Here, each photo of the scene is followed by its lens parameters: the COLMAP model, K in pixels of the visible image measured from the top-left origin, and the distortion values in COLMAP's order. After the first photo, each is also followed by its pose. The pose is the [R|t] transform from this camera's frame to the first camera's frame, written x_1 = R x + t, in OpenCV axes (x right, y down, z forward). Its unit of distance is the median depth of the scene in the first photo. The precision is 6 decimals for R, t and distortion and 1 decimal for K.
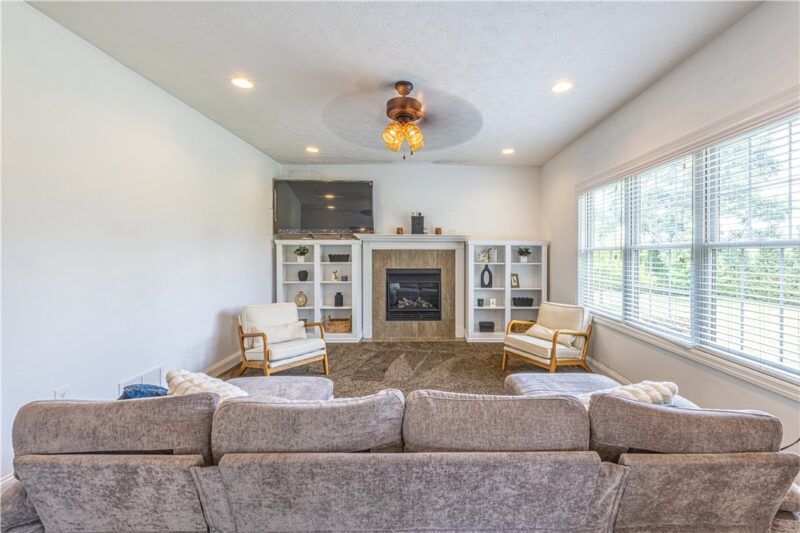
lens RADIAL K [[307.6, 0, 401.8], [0, 307.6, 260.8], [0, 0, 1]] dist [-0.008082, -0.000105]
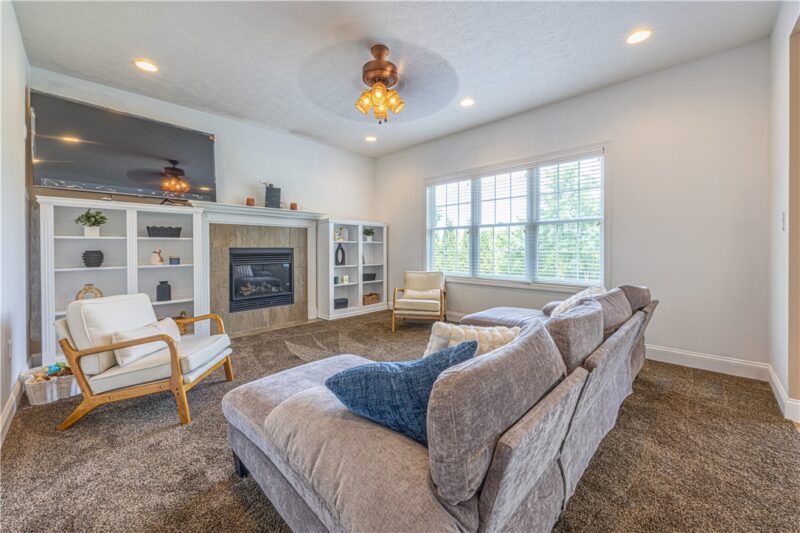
lens RADIAL K [[307.6, 0, 405.3], [0, 307.6, 249.8], [0, 0, 1]] dist [-0.008082, -0.000105]
pose [[0.711533, -0.009262, 0.702592, -0.297554], [0.012425, 0.999923, 0.000597, 0.037001], [-0.702543, 0.008305, 0.711593, 0.110659]]
